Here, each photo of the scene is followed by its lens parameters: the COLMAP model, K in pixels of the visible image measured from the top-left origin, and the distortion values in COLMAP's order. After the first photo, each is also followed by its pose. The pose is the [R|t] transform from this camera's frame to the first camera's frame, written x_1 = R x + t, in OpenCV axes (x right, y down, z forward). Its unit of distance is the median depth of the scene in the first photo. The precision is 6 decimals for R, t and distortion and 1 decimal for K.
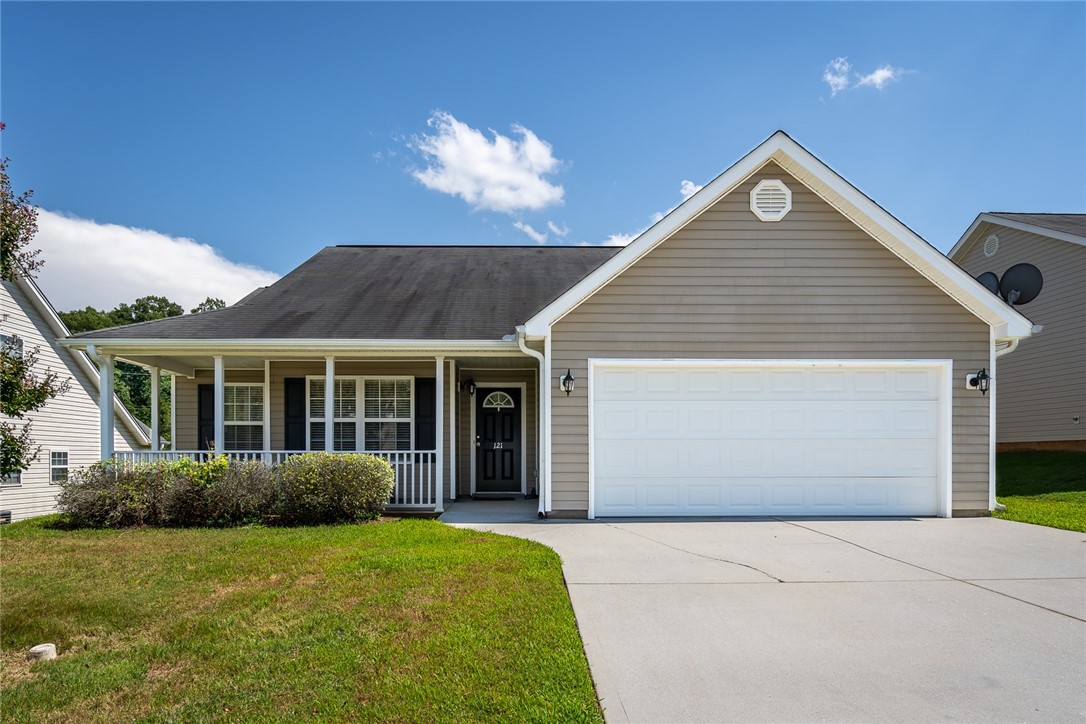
lens RADIAL K [[611.5, 0, 542.1], [0, 611.5, 455.7], [0, 0, 1]] dist [0.001932, 0.000496]
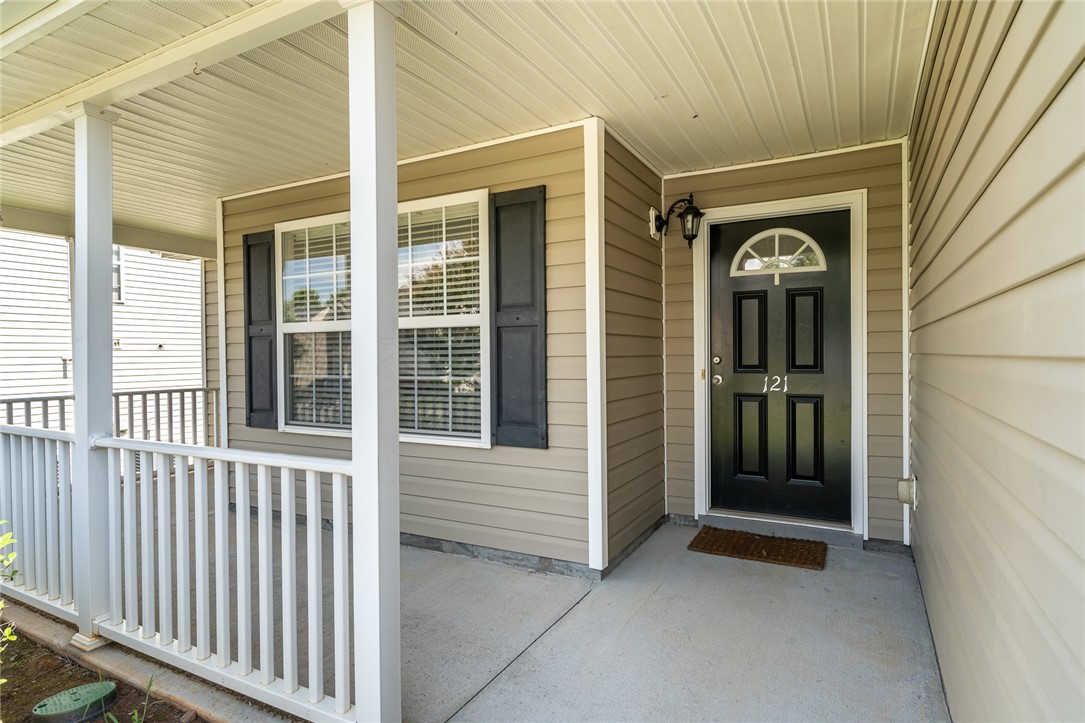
lens RADIAL K [[585.8, 0, 542.0], [0, 585.8, 358.1], [0, 0, 1]] dist [0.003899, 0.000542]
pose [[0.858455, -0.003992, -0.512874, -0.022039], [0.006432, 0.999975, 0.002982, -0.048747], [0.512849, -0.005858, 0.858459, 0.960019]]
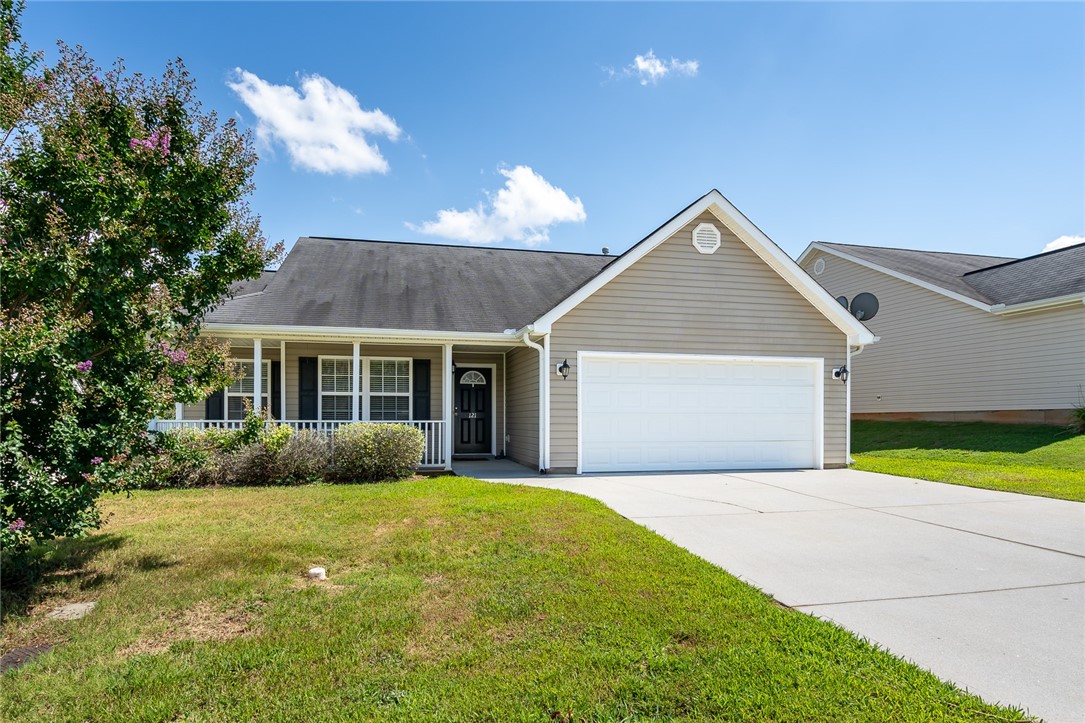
lens RADIAL K [[538.6, 0, 535.4], [0, 538.6, 418.4], [0, 0, 1]] dist [-0.001951, 0.002599]
pose [[0.983652, 0.003416, 0.180048, -0.210803], [-0.002697, 0.999987, -0.004238, -0.009557], [-0.180060, 0.003683, 0.983649, -0.107883]]
